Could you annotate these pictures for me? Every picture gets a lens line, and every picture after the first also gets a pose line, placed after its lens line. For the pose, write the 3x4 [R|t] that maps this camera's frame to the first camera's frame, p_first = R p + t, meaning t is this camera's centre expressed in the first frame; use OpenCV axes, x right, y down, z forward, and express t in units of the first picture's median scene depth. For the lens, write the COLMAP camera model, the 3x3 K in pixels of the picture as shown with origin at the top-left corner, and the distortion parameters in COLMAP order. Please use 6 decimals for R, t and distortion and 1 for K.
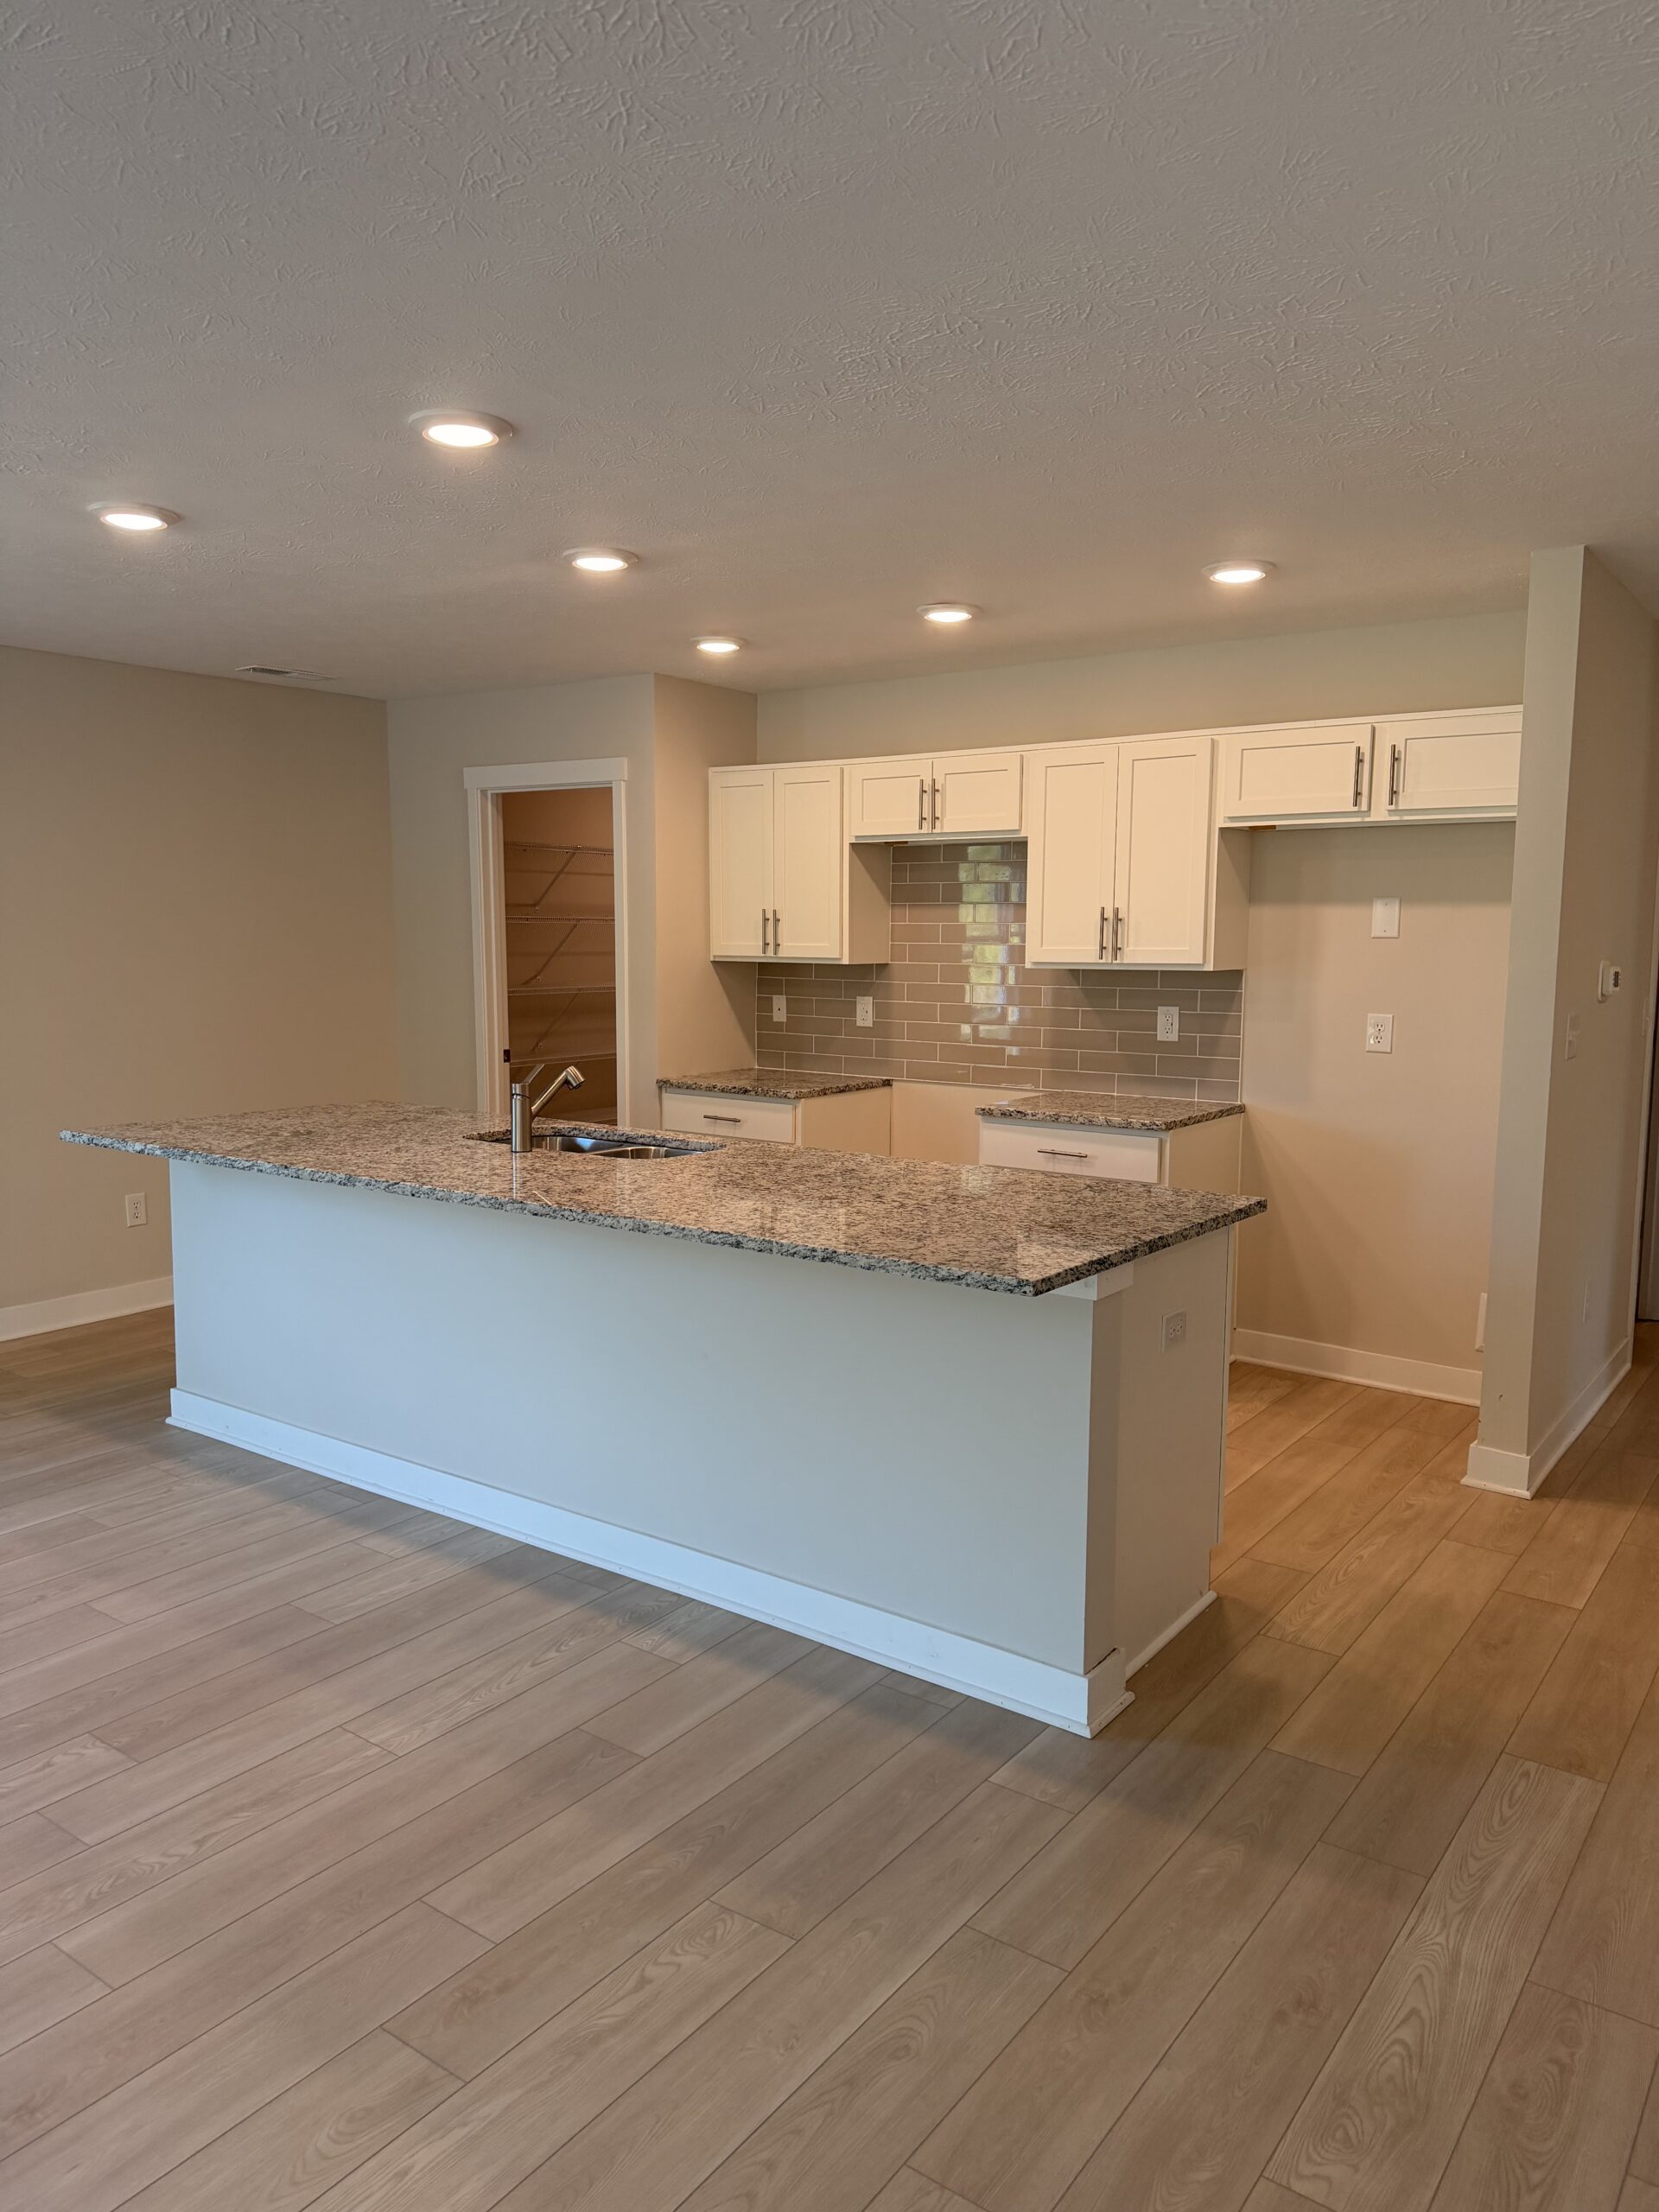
lens RADIAL K [[1527.8, 0, 829.5], [0, 1527.8, 1106.0], [0, 0, 1]] dist [-0.000715, -0.000195]
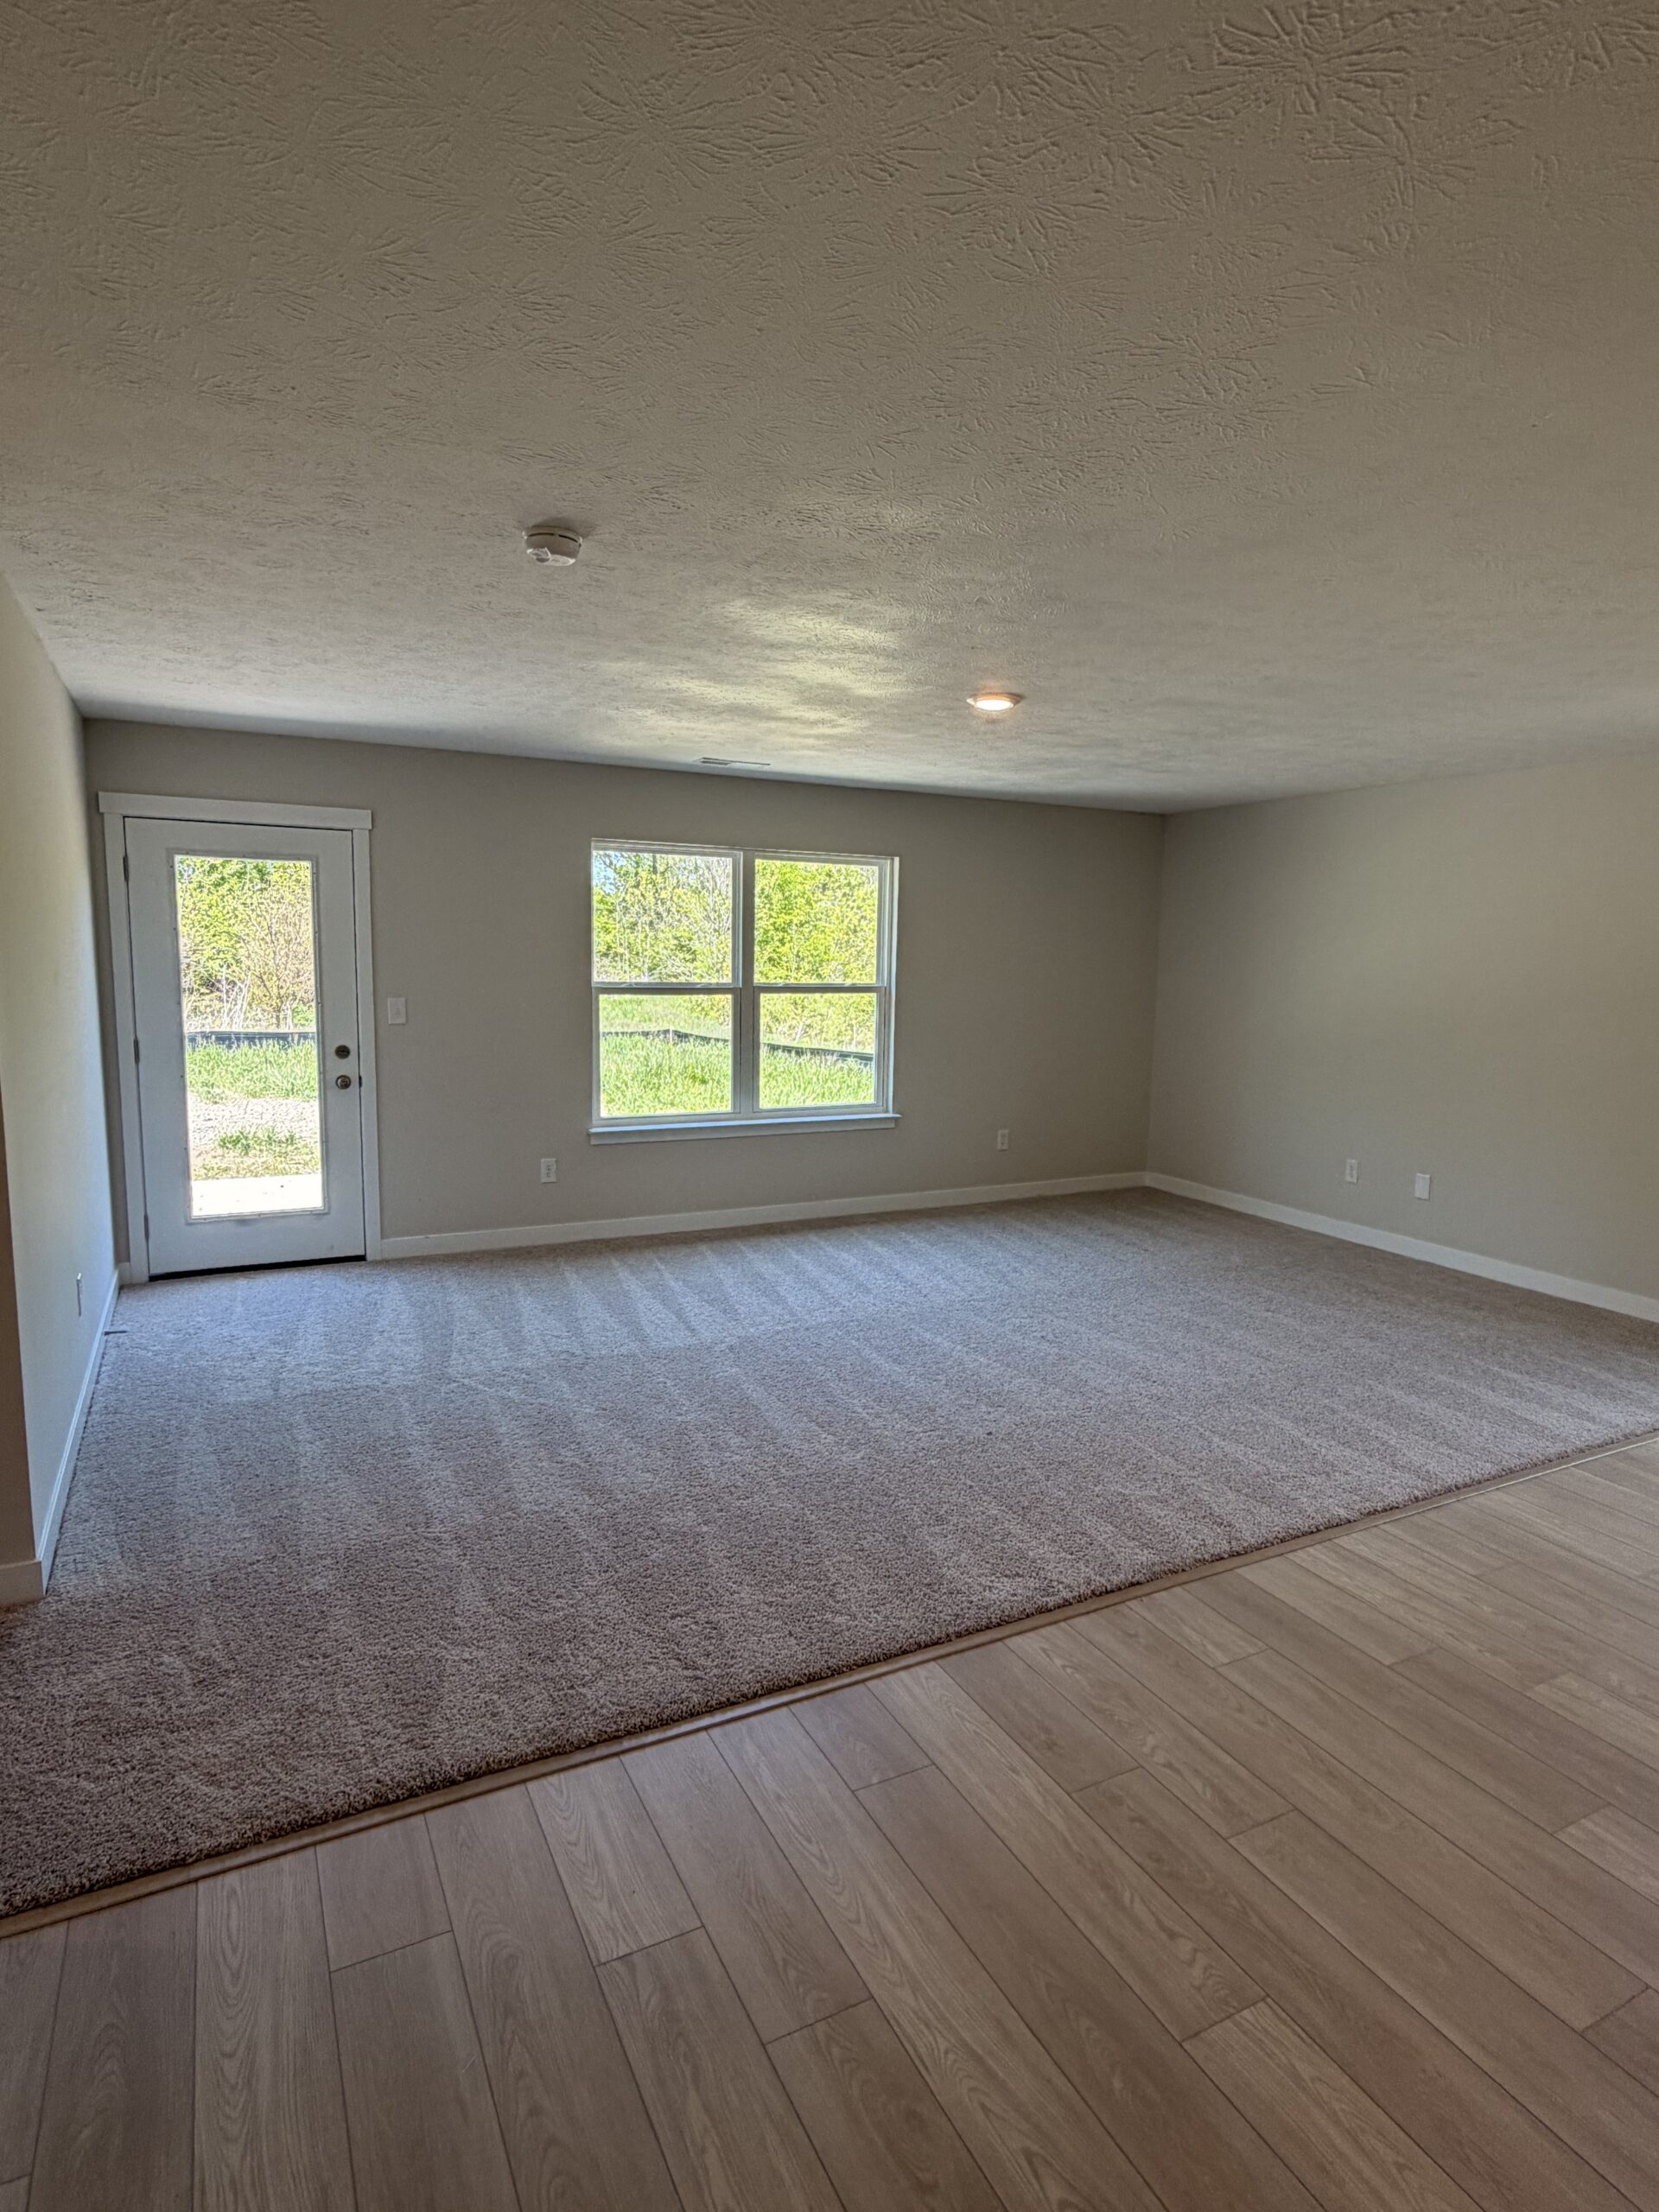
lens RADIAL K [[1199.4, 0, 829.5], [0, 1199.4, 1106.0], [0, 0, 1]] dist [0.001334, 0.000210]
pose [[-0.435556, 0.105143, -0.894000, 0.756848], [-0.135924, 0.974085, 0.180783, -0.115393], [0.889841, 0.200257, -0.409977, 1.160324]]
